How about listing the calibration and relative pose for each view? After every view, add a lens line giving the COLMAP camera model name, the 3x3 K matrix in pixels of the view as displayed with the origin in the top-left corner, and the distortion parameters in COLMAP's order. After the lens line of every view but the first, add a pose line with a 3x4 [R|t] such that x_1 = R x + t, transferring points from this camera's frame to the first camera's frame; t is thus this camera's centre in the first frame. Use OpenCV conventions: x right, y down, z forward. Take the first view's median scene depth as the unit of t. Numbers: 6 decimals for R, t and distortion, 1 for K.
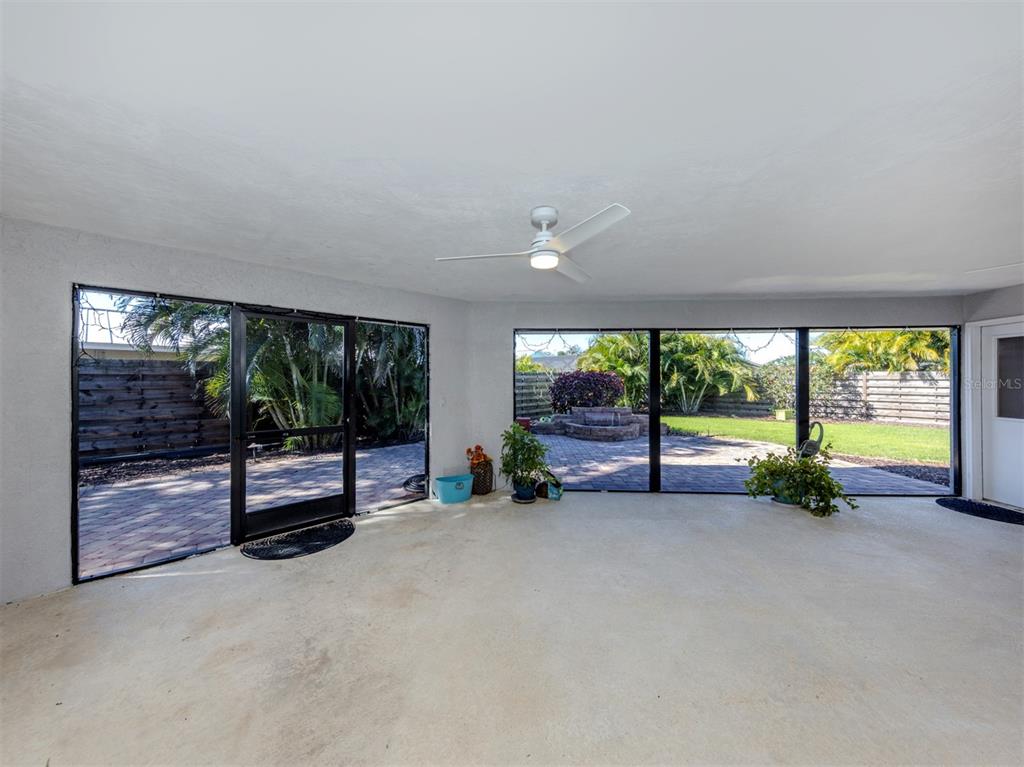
lens RADIAL K [[357.8, 0, 504.7], [0, 357.8, 380.9], [0, 0, 1]] dist [0.002345, 0.000113]
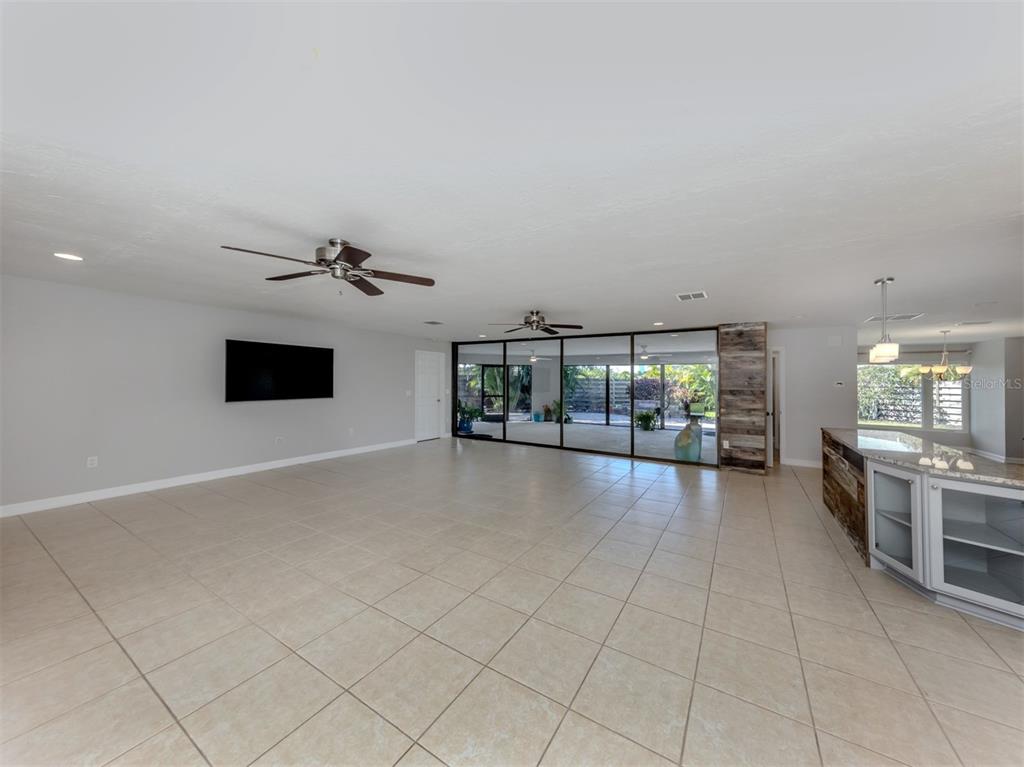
lens RADIAL K [[365.7, 0, 514.5], [0, 365.7, 373.7], [0, 0, 1]] dist [-0.000501, -0.000070]
pose [[0.879987, 0.000352, -0.474998, 0.400312], [-0.013751, 0.999599, -0.024734, -0.001965], [0.474800, 0.028297, 0.879639, -0.656797]]
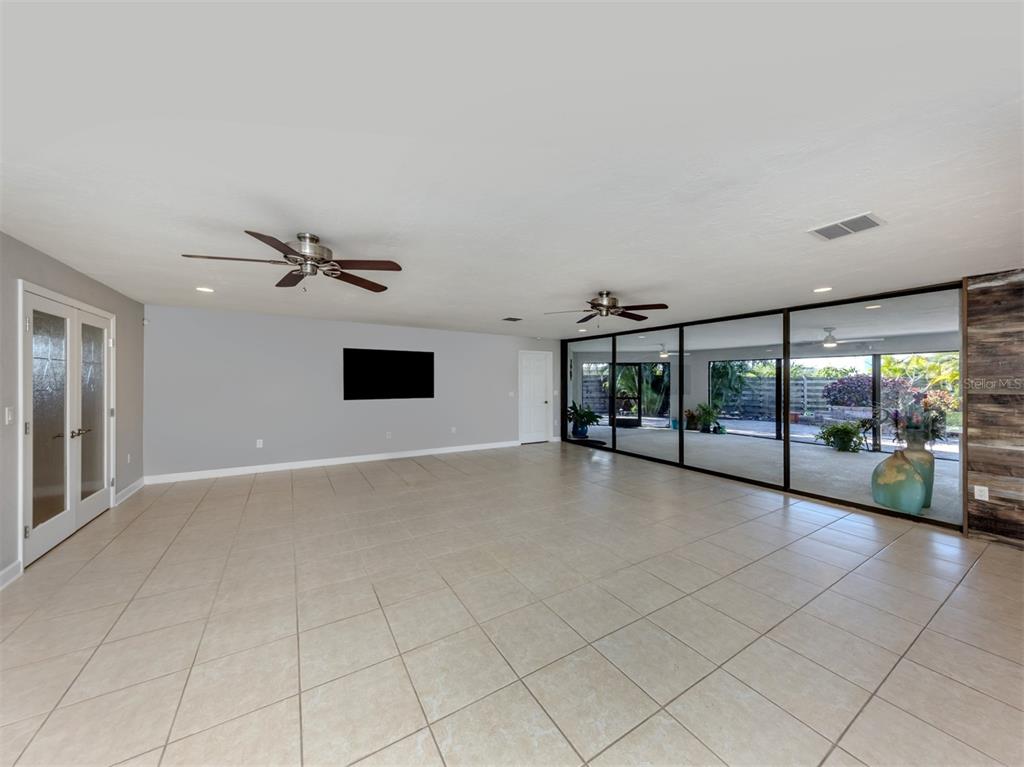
lens RADIAL K [[357.8, 0, 504.7], [0, 357.8, 380.9], [0, 0, 1]] dist [0.002345, 0.000113]
pose [[0.564227, 0.002778, -0.825615, 0.439350], [-0.007928, 0.999966, -0.002054, -0.002995], [0.825581, 0.007705, 0.564231, -0.526842]]
